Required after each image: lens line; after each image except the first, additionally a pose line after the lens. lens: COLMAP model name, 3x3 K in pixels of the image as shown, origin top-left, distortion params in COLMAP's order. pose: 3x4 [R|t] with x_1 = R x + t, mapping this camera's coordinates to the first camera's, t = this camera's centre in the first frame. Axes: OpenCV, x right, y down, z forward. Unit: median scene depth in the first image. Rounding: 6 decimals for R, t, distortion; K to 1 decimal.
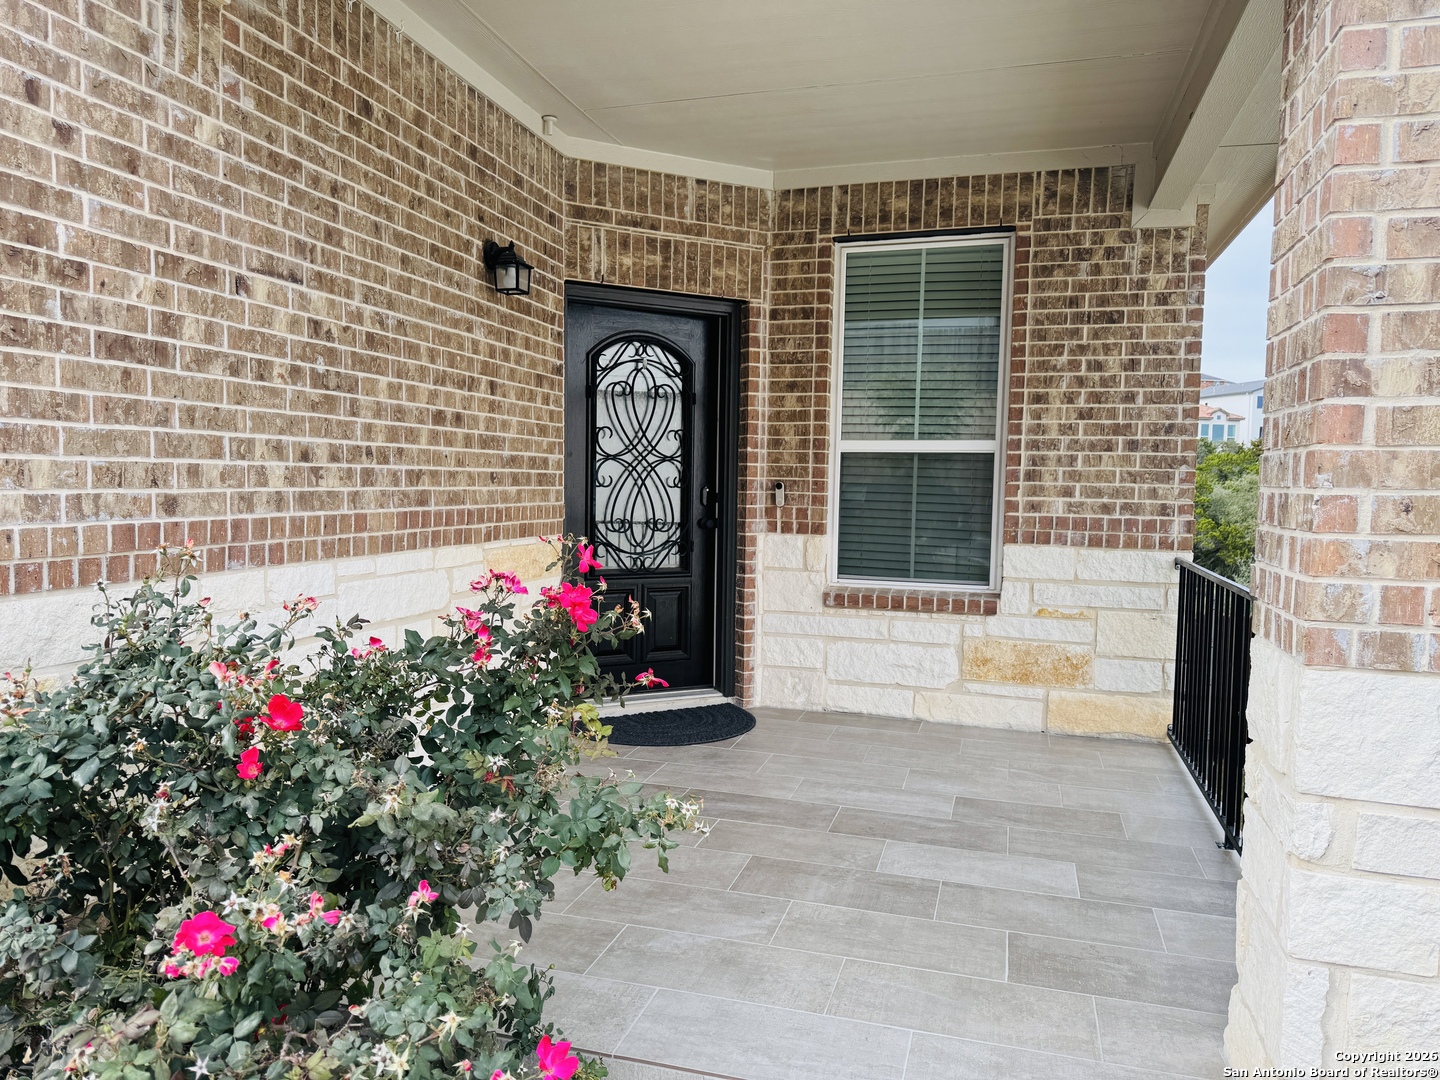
lens RADIAL K [[1004.5, 0, 707.1], [0, 1004.5, 532.6], [0, 0, 1]] dist [0.055481, -0.049234]
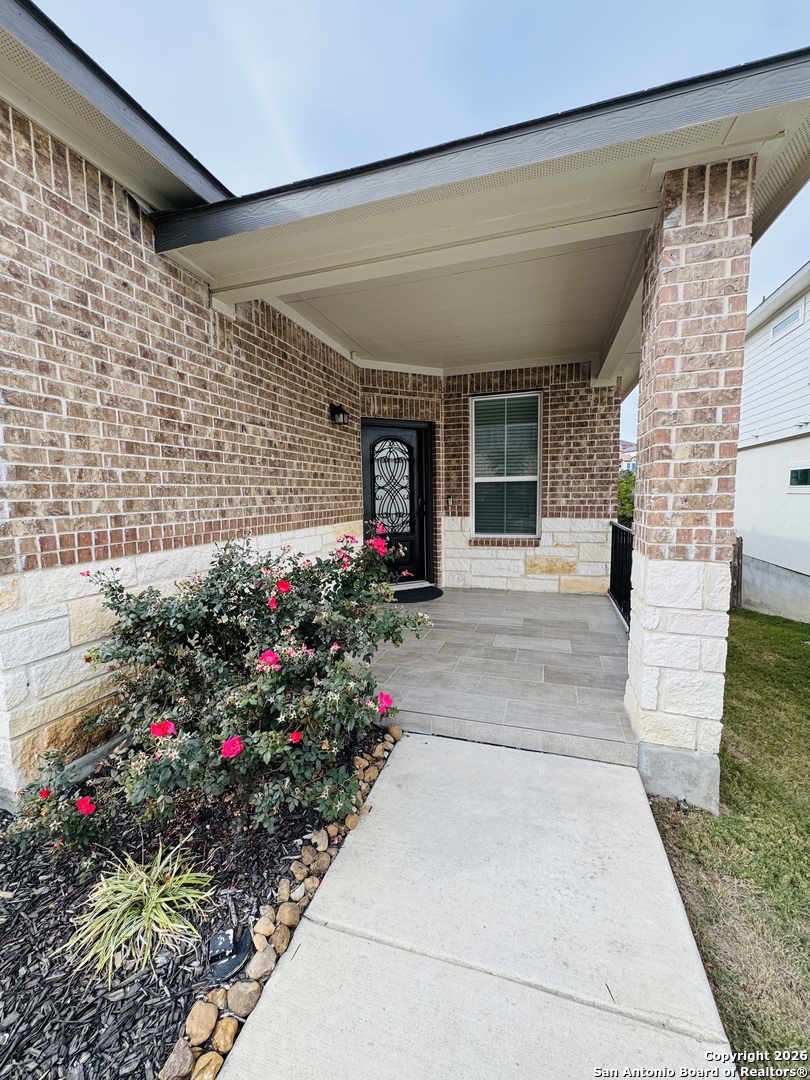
lens RADIAL K [[434.8, 0, 404.6], [0, 434.8, 534.9], [0, 0, 1]] dist [-0.002251, 0.001341]
pose [[0.999163, -0.031847, -0.025655, -0.025135], [0.032881, 0.998621, 0.040929, -0.002452], [0.024316, -0.041738, 0.998833, -0.125165]]
